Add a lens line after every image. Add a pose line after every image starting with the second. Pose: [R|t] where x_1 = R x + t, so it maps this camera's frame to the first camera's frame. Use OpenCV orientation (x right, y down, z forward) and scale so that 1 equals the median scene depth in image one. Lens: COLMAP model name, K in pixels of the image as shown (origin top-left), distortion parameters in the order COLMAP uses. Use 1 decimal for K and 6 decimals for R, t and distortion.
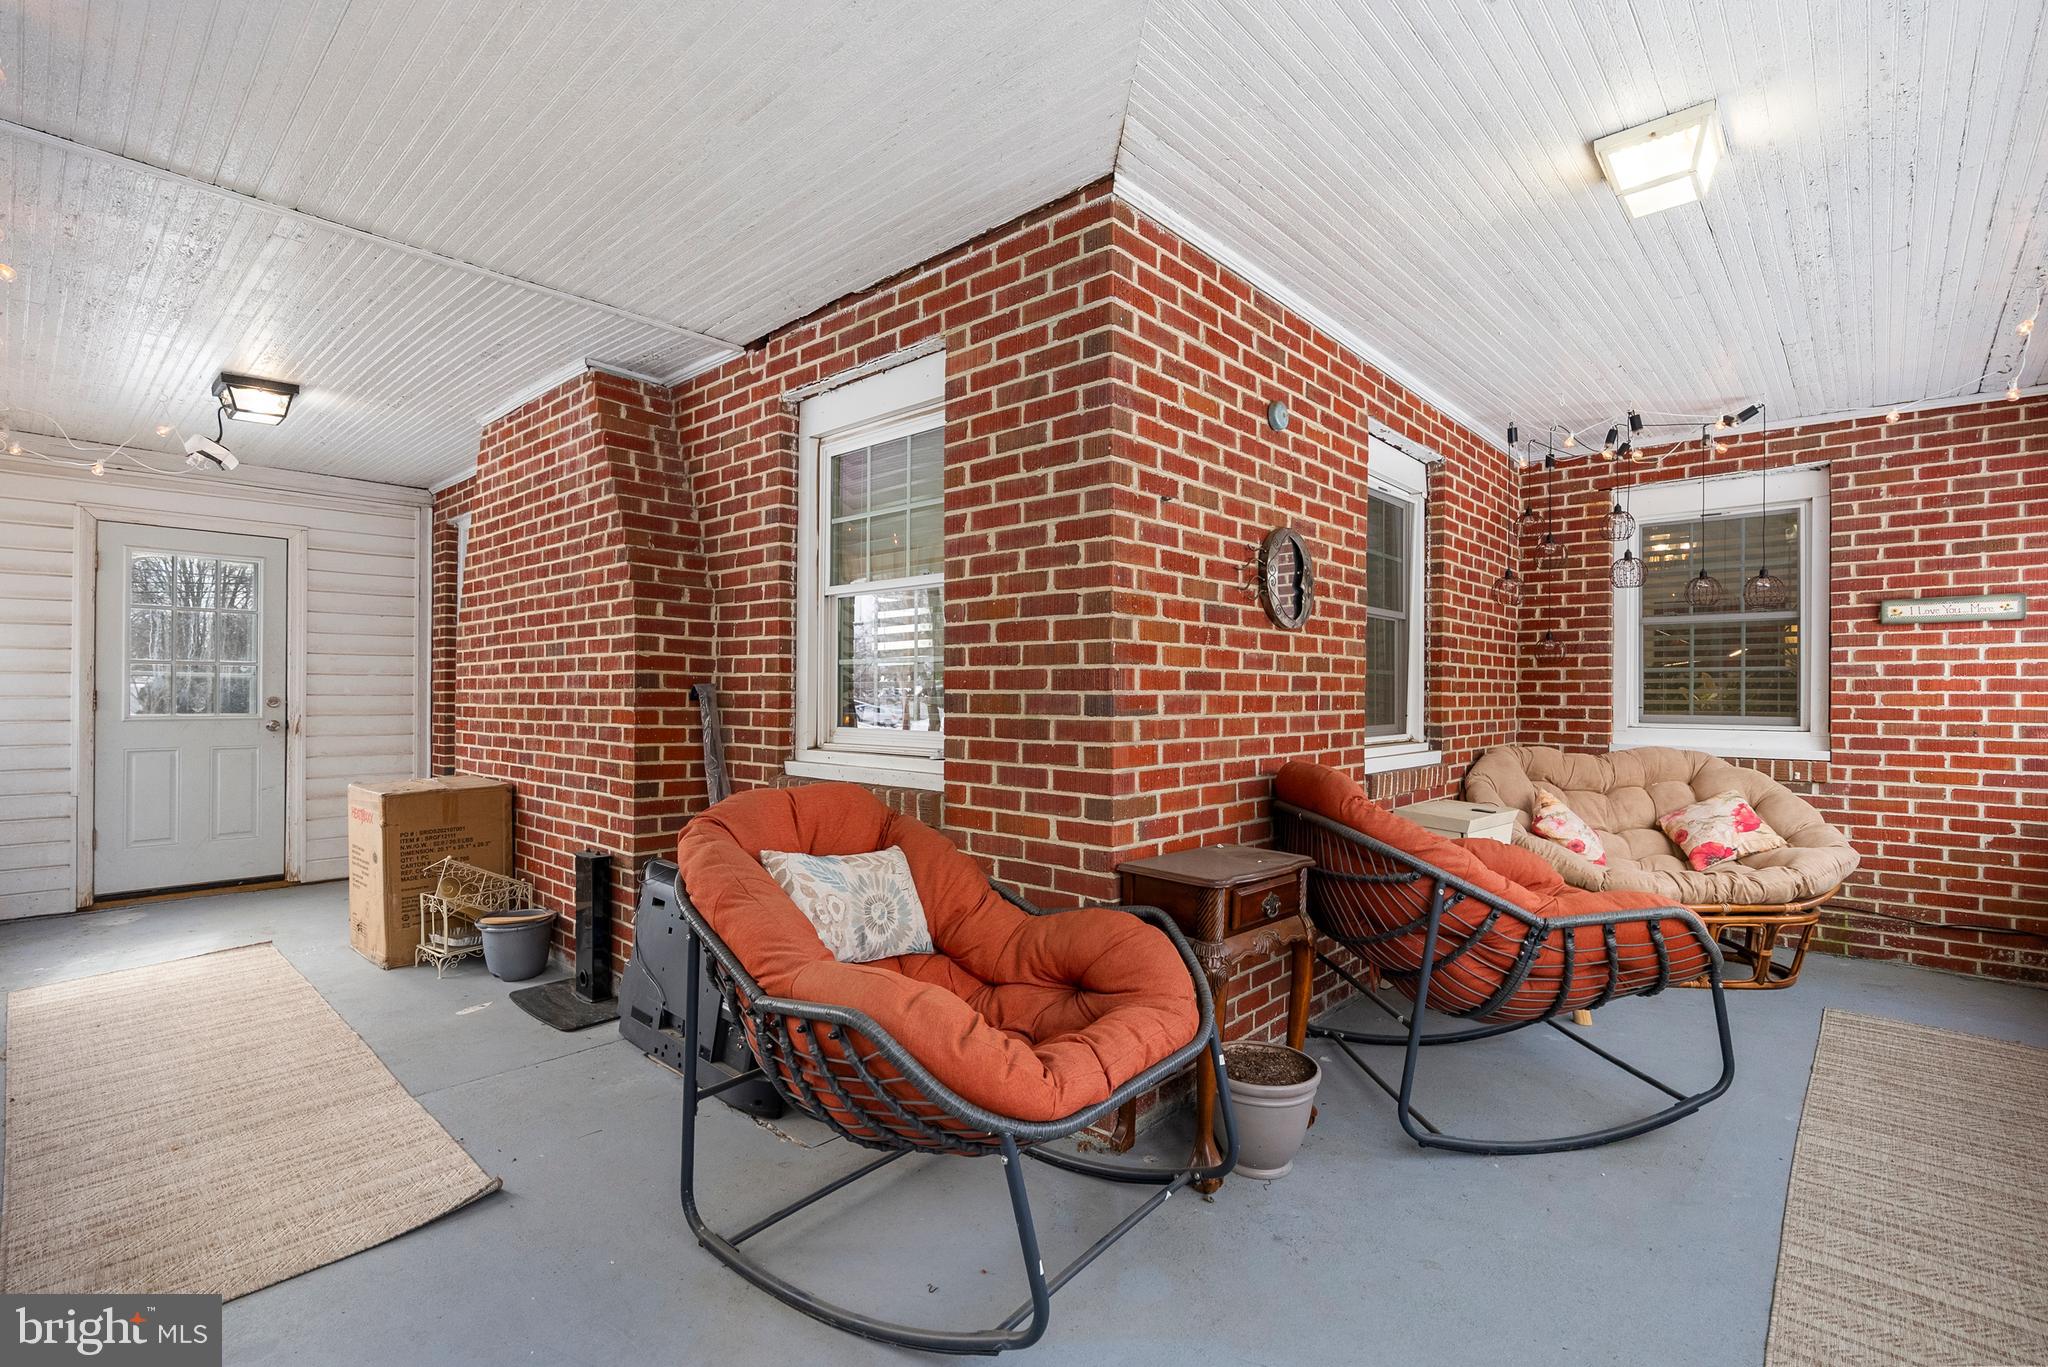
lens RADIAL K [[939.9, 0, 1043.6], [0, 939.9, 667.1], [0, 0, 1]] dist [-0.013153, 0.007400]
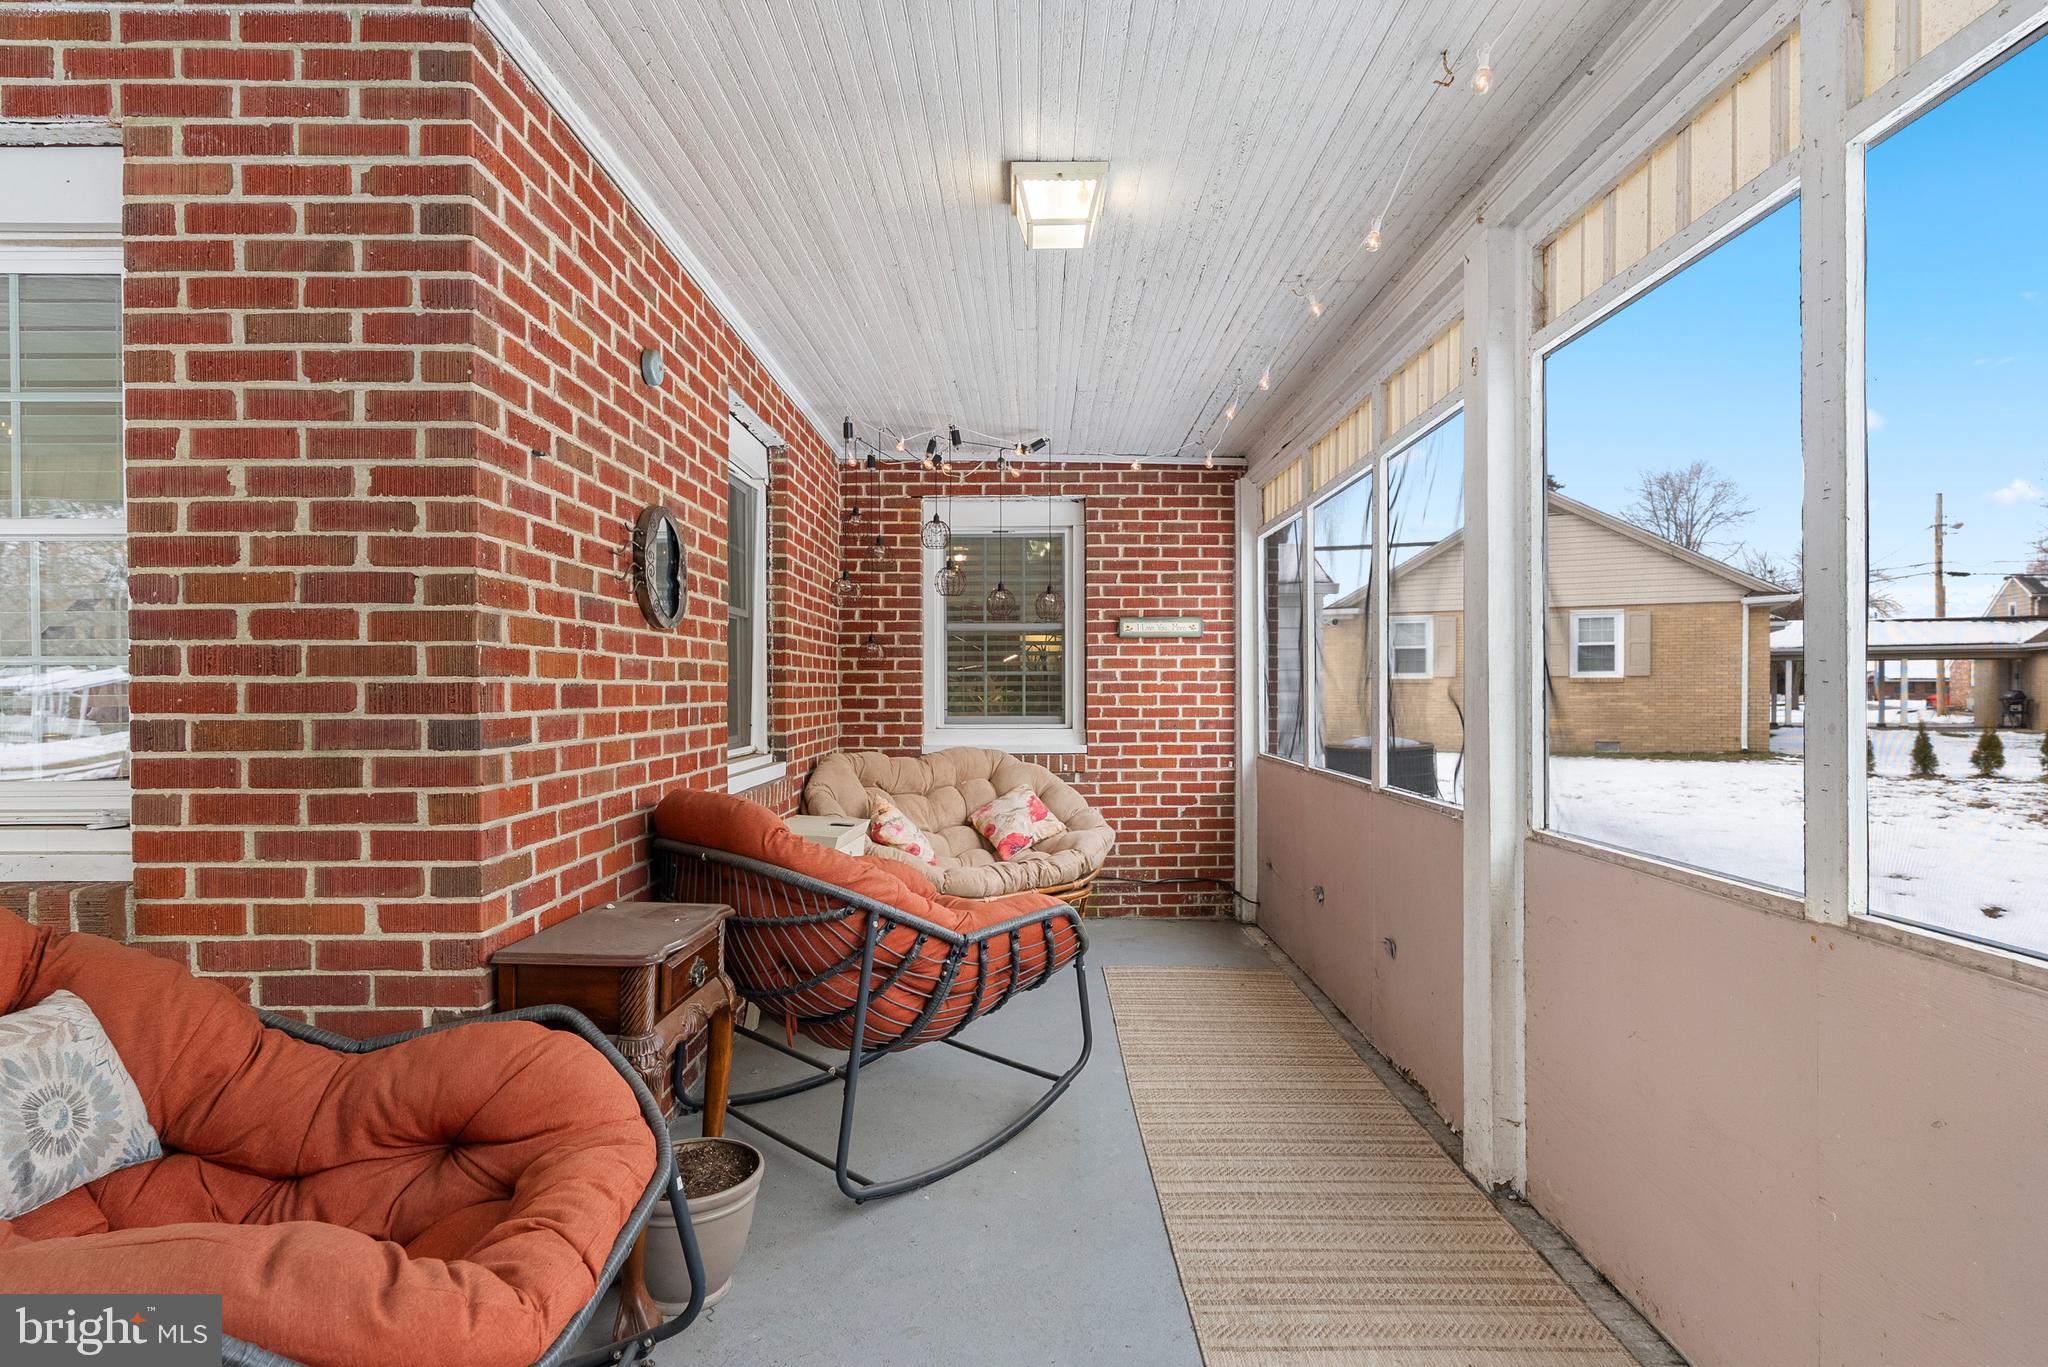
lens RADIAL K [[1046.5, 0, 1031.5], [0, 1046.5, 678.7], [0, 0, 1]] dist [-0.006066, 0.006359]
pose [[0.743095, -0.000463, 0.669185, -0.127412], [-0.012373, 0.999819, 0.014431, -0.016102], [-0.669071, -0.019003, 0.742955, 0.110564]]
